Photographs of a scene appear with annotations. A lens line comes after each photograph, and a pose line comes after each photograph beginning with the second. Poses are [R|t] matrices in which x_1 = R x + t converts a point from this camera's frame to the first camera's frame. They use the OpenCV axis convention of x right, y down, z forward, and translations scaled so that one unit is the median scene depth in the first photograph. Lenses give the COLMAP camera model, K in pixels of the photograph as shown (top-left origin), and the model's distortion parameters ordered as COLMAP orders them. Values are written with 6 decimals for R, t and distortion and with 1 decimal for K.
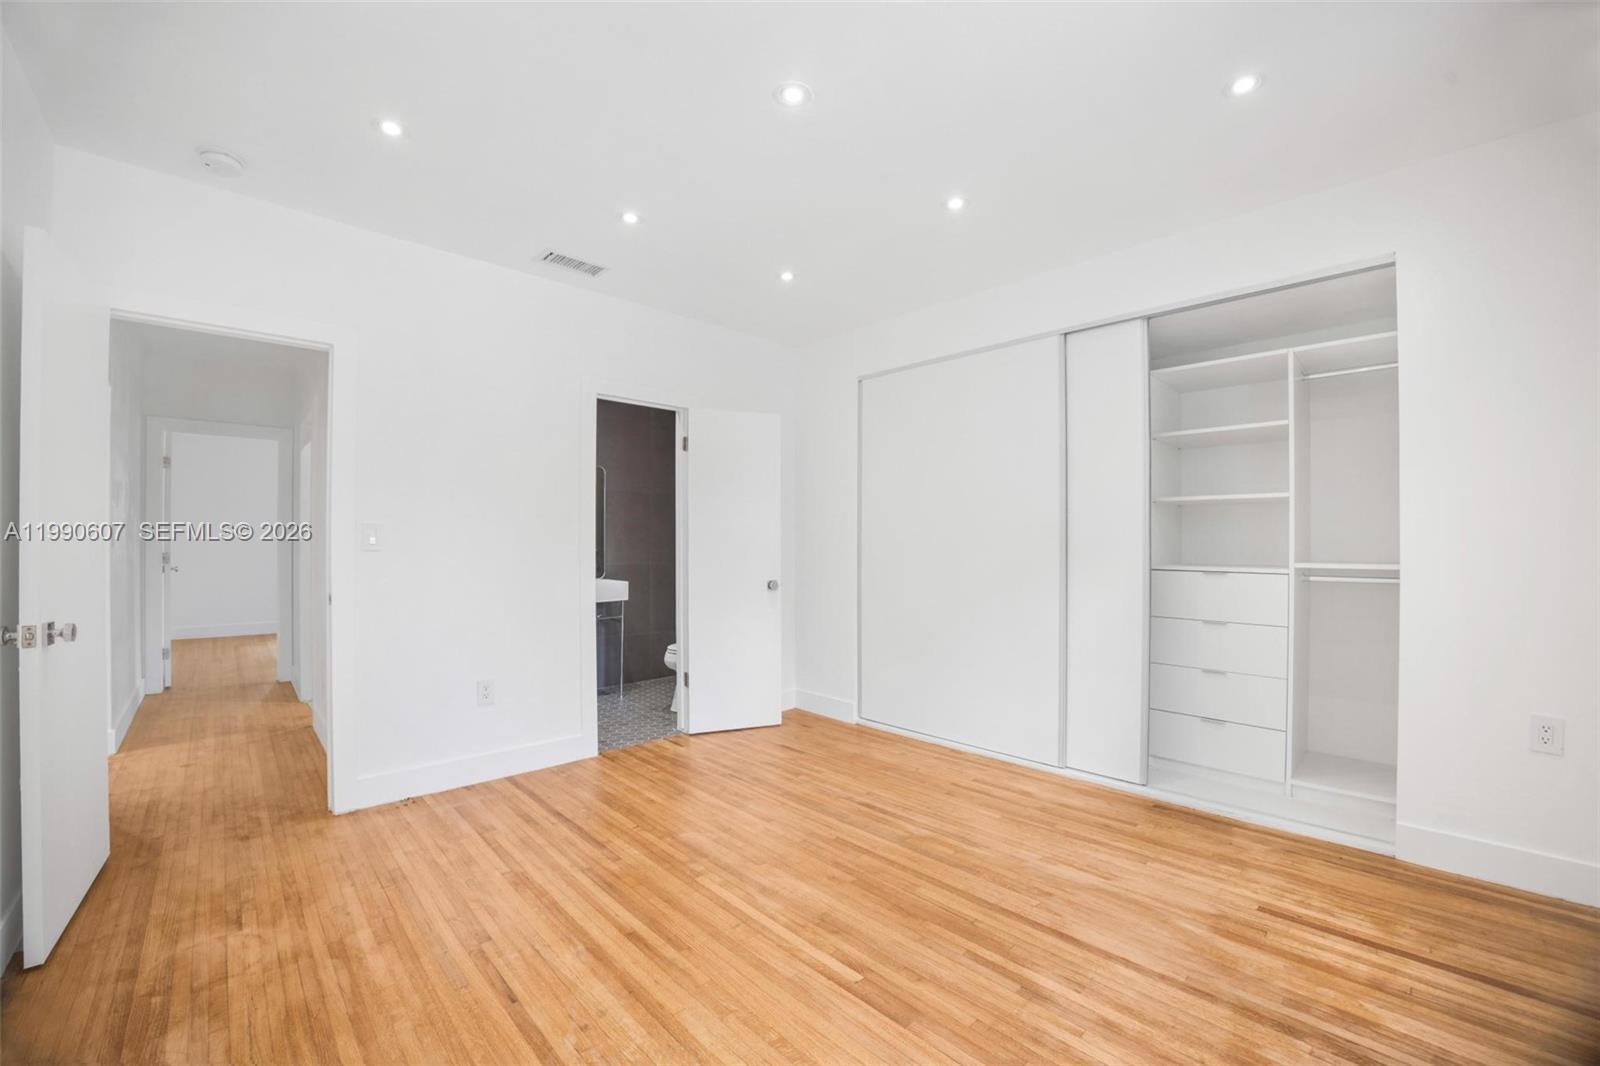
lens RADIAL K [[644.8, 0, 809.6], [0, 644.8, 529.2], [0, 0, 1]] dist [-0.059158, 0.012317]
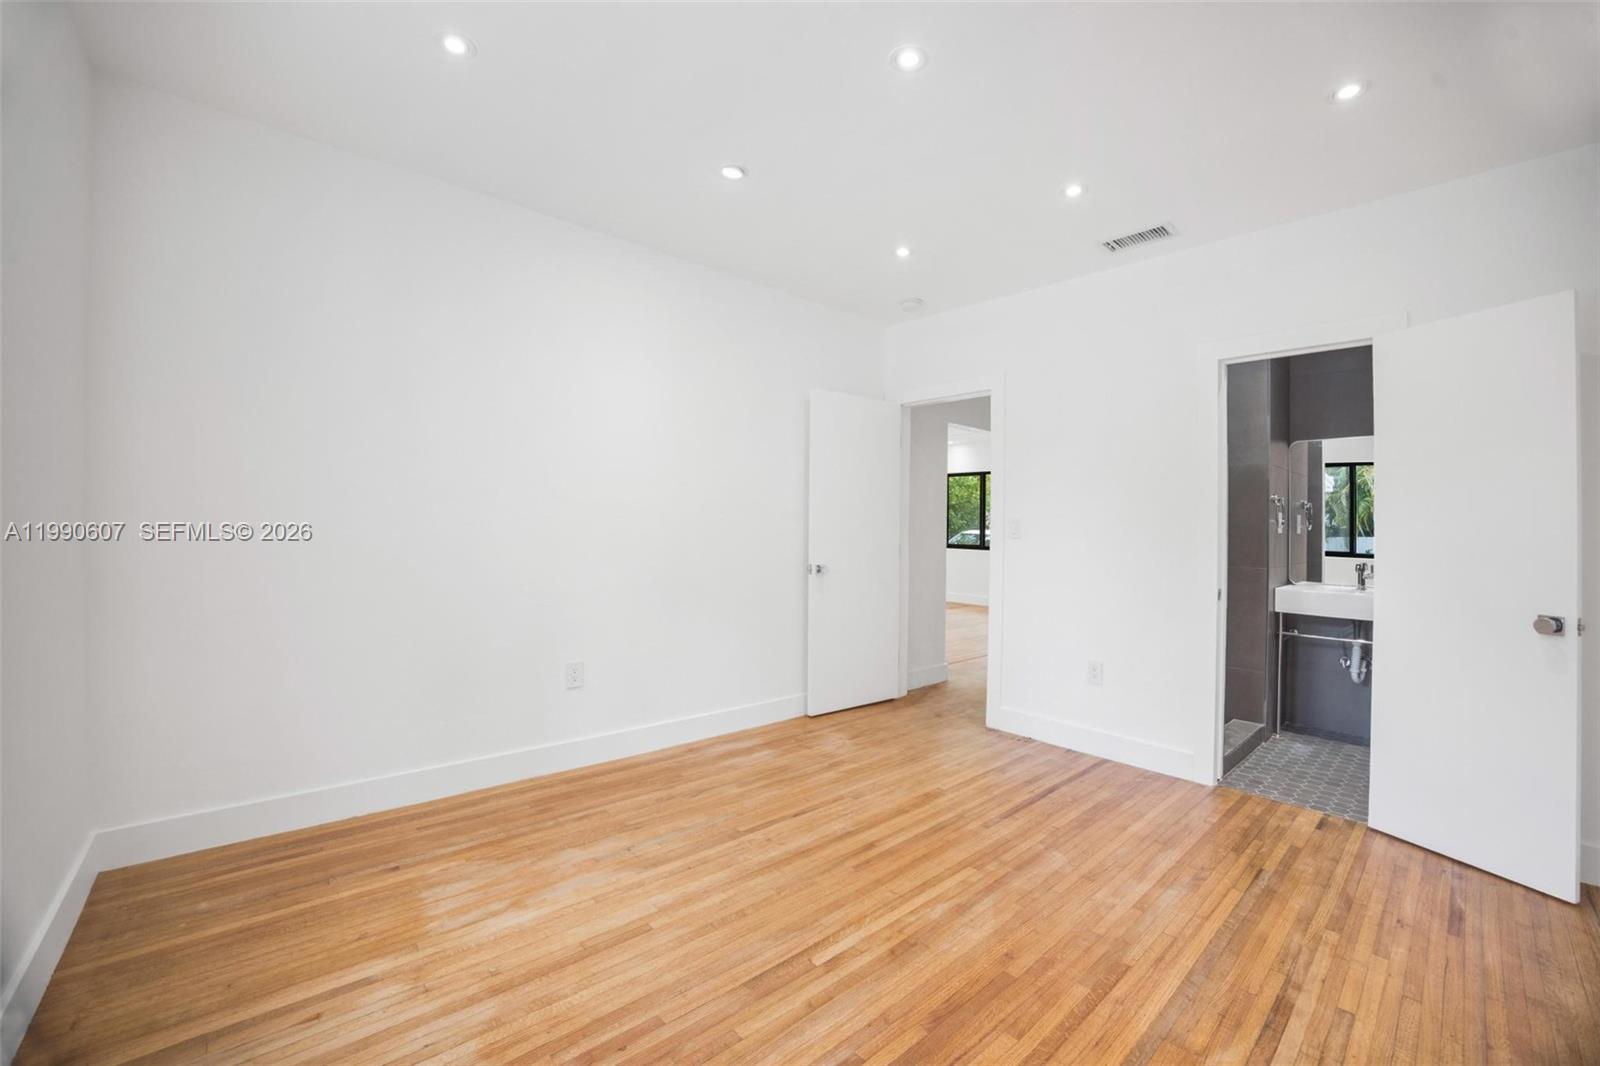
lens RADIAL K [[644.8, 0, 809.6], [0, 644.8, 529.2], [0, 0, 1]] dist [-0.059158, 0.012317]
pose [[-0.041154, -0.003815, -0.999146, 0.809583], [0.003873, 0.999985, -0.003978, 0.022372], [0.999145, -0.004033, -0.041138, 0.773412]]
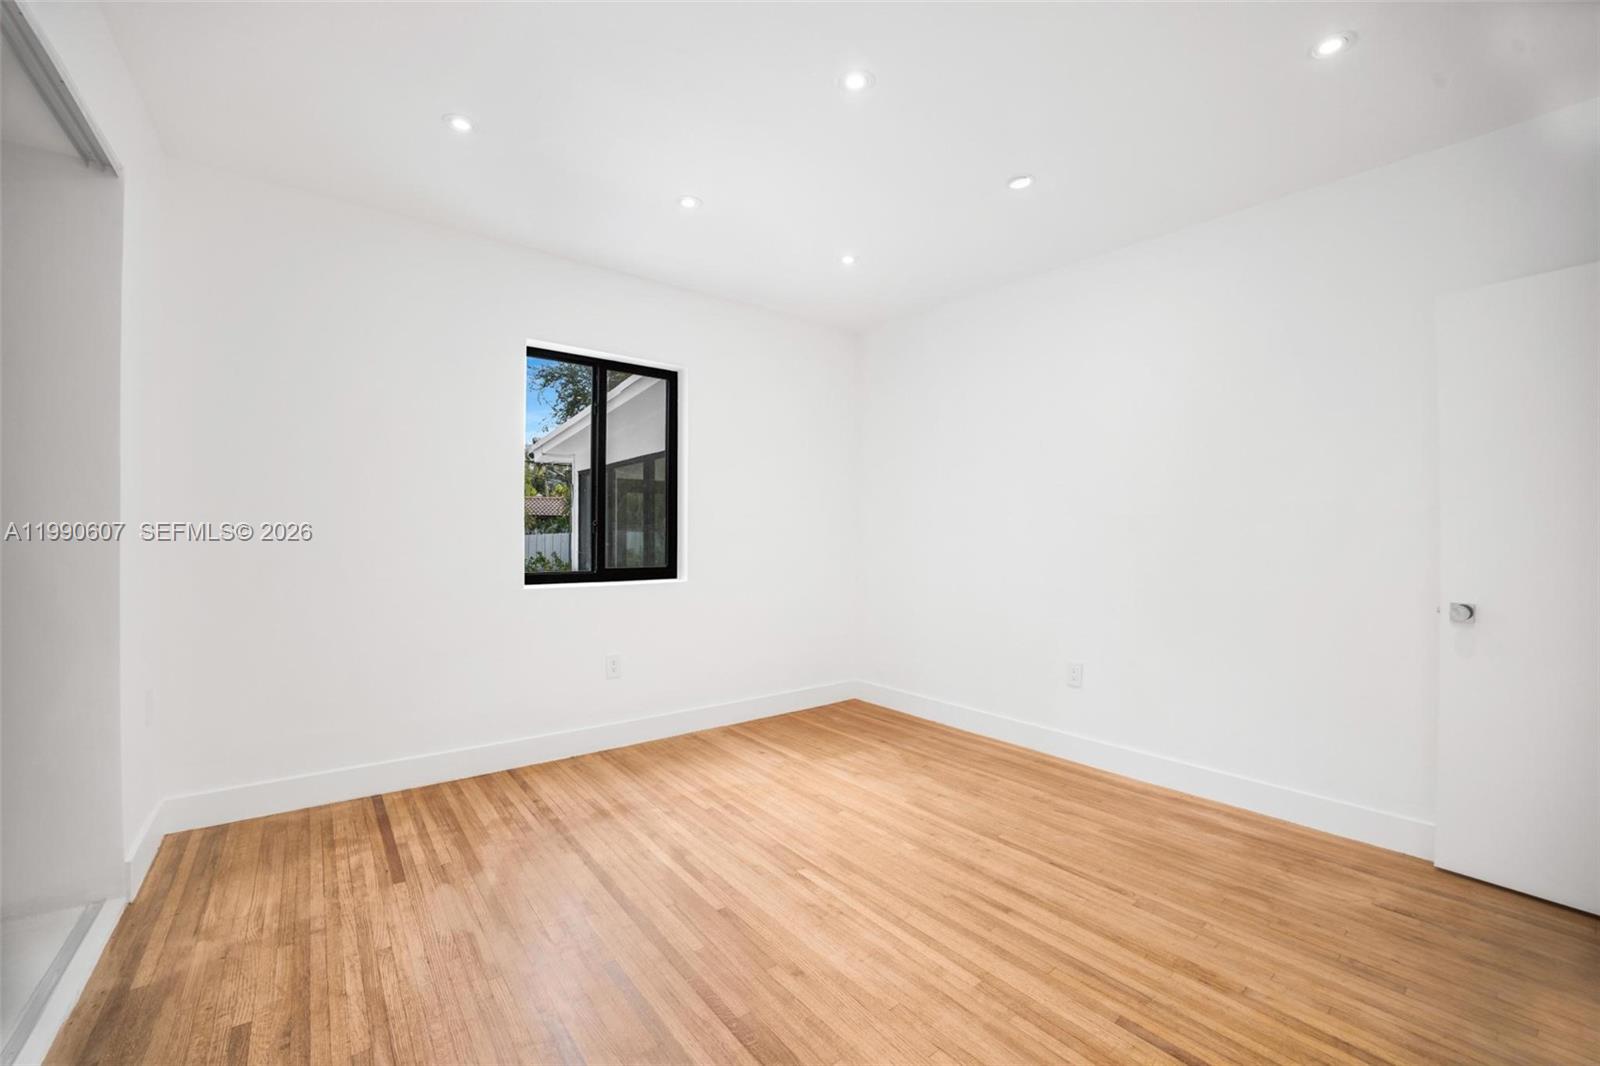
lens RADIAL K [[644.8, 0, 809.6], [0, 644.8, 529.2], [0, 0, 1]] dist [-0.059158, 0.012317]
pose [[-0.995310, -0.006724, 0.096507, -0.045603], [-0.009773, 0.999467, -0.031155, 0.041576], [-0.096247, -0.031952, -0.994845, 1.733690]]
